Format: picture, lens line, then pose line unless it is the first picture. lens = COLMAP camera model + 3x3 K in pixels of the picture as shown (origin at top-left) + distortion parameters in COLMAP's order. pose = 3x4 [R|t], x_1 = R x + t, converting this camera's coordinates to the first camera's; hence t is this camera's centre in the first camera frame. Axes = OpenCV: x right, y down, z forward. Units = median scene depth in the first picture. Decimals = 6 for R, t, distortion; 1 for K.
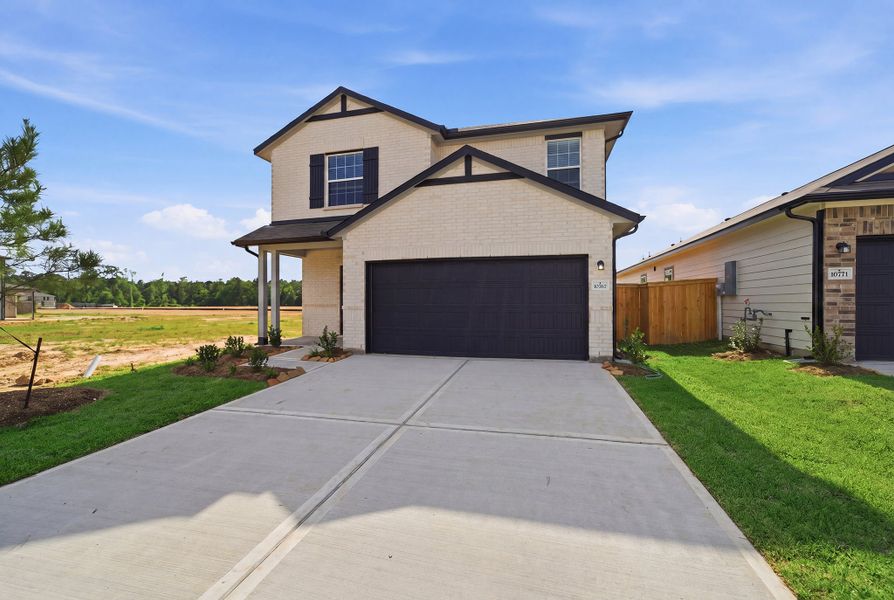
lens RADIAL K [[381.4, 0, 448.0], [0, 381.4, 294.2], [0, 0, 1]] dist [-0.001615, -0.000010]
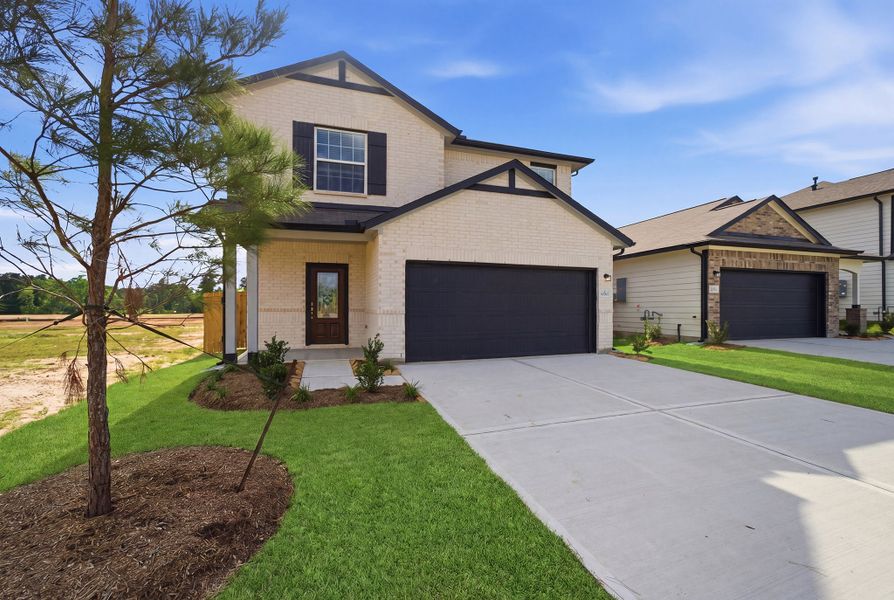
lens RADIAL K [[382.2, 0, 447.0], [0, 382.2, 300.0], [0, 0, 1]] dist [-0.002293, -0.000028]
pose [[0.831440, 0.011550, 0.555494, -0.687759], [-0.009782, 0.999933, -0.006149, 0.011779], [-0.555528, -0.000321, 0.831498, 0.210617]]
